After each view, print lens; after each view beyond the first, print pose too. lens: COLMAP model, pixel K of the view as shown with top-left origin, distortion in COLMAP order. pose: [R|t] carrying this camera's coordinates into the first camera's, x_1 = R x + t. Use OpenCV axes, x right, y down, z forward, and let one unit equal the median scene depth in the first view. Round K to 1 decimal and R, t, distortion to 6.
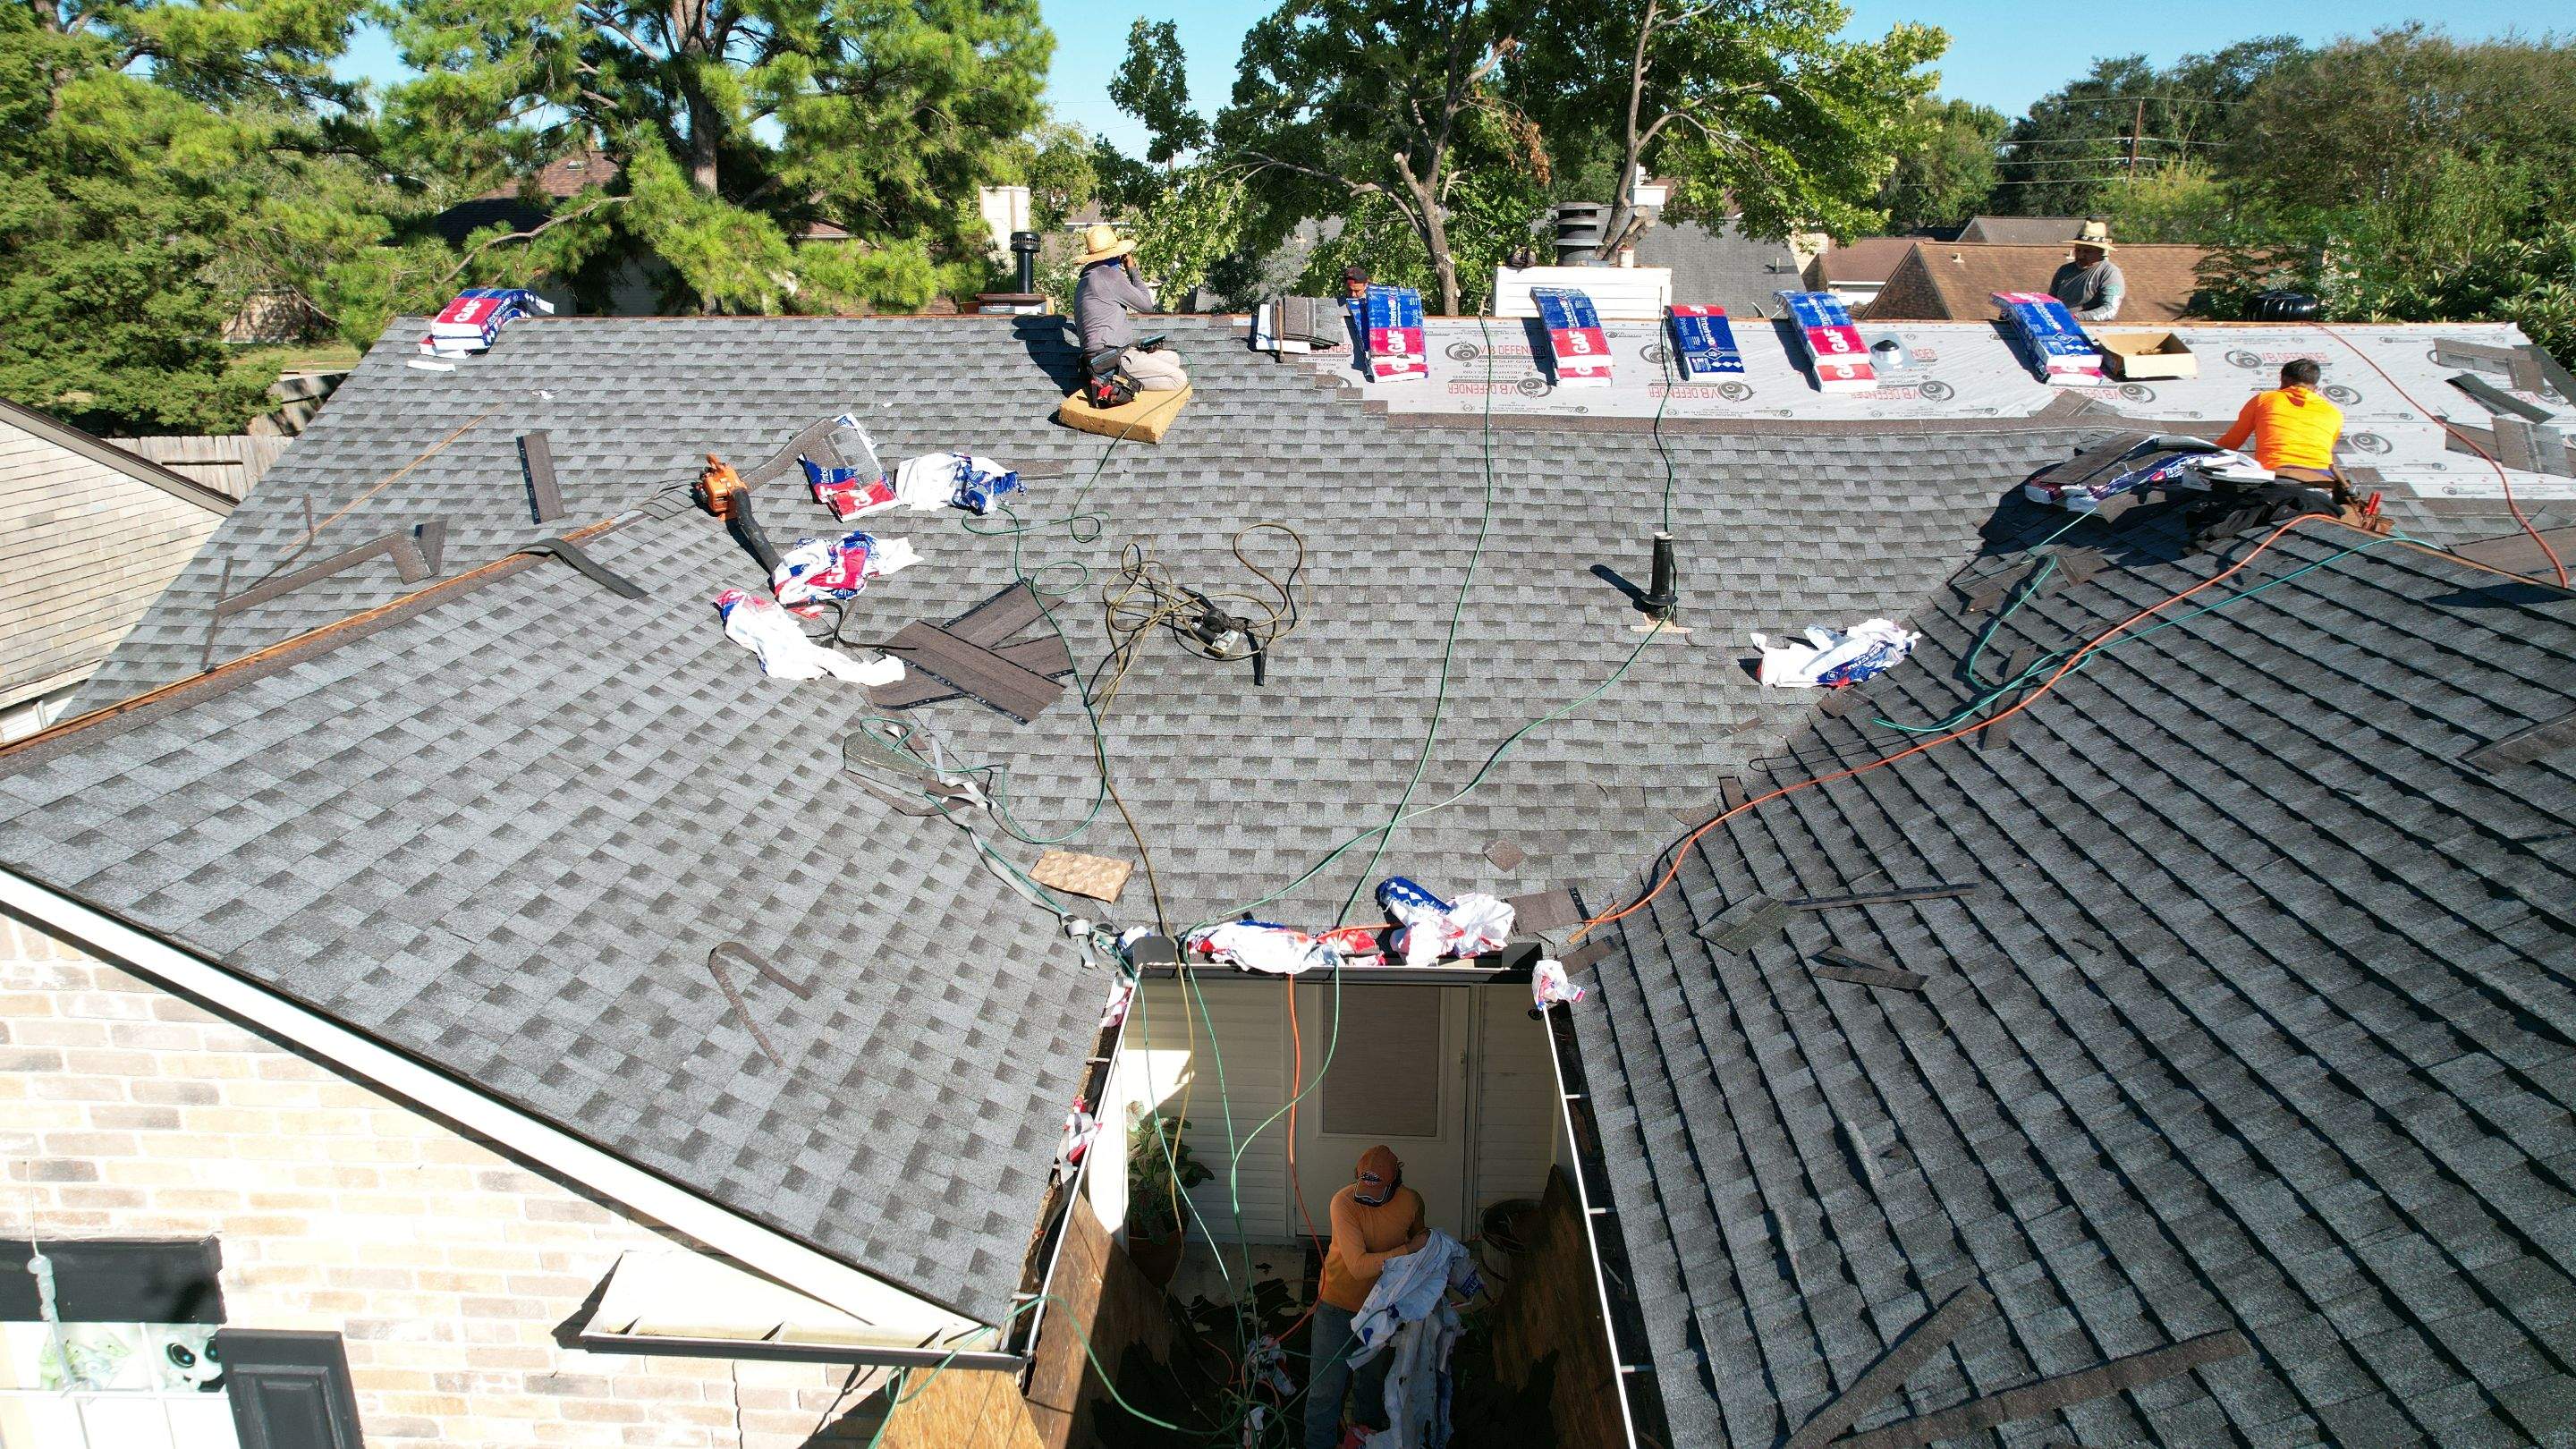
lens RADIAL K [[1651.6, 0, 1288.0], [0, 1651.6, 724.5], [0, 0, 1]] dist [-0.071320, 0.079854]
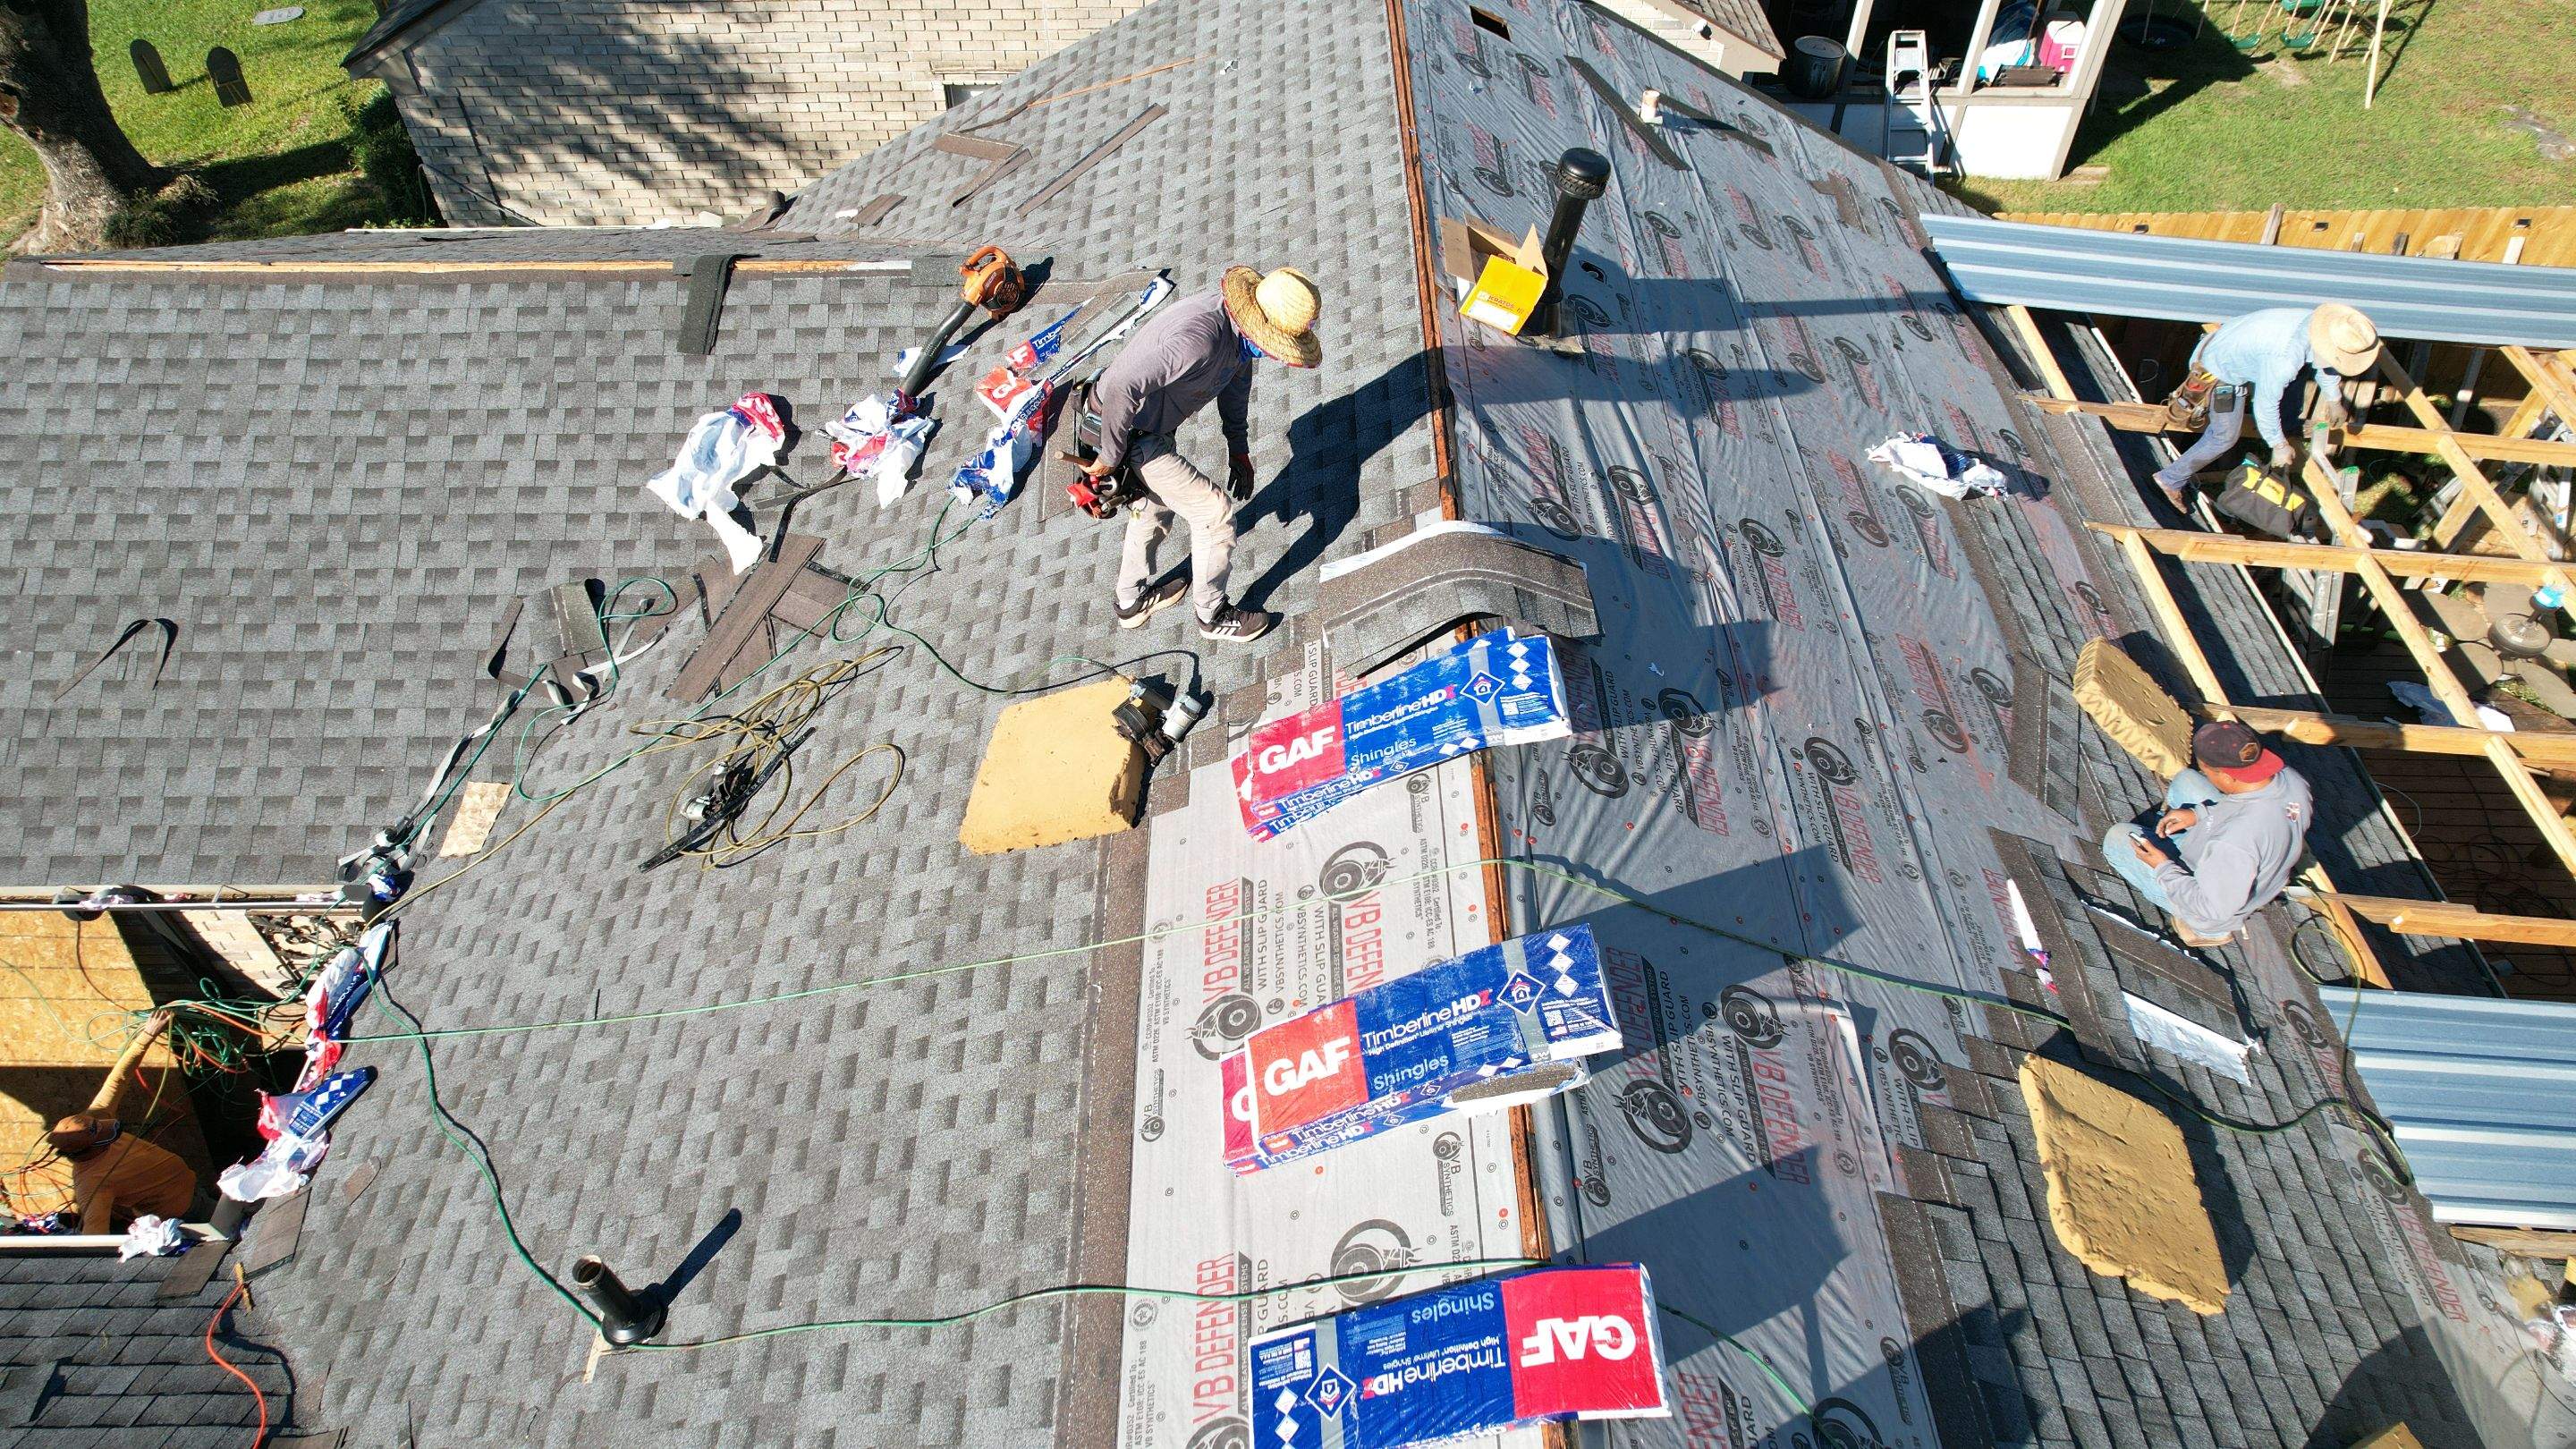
lens RADIAL K [[1657.2, 0, 1286.7], [0, 1657.2, 705.8], [0, 0, 1]] dist [-0.117534, 0.121220]
pose [[0.055198, 0.727071, -0.684340, 0.511369], [-0.290711, 0.667394, 0.685618, -0.747983], [0.955217, 0.161100, 0.248207, 1.111035]]
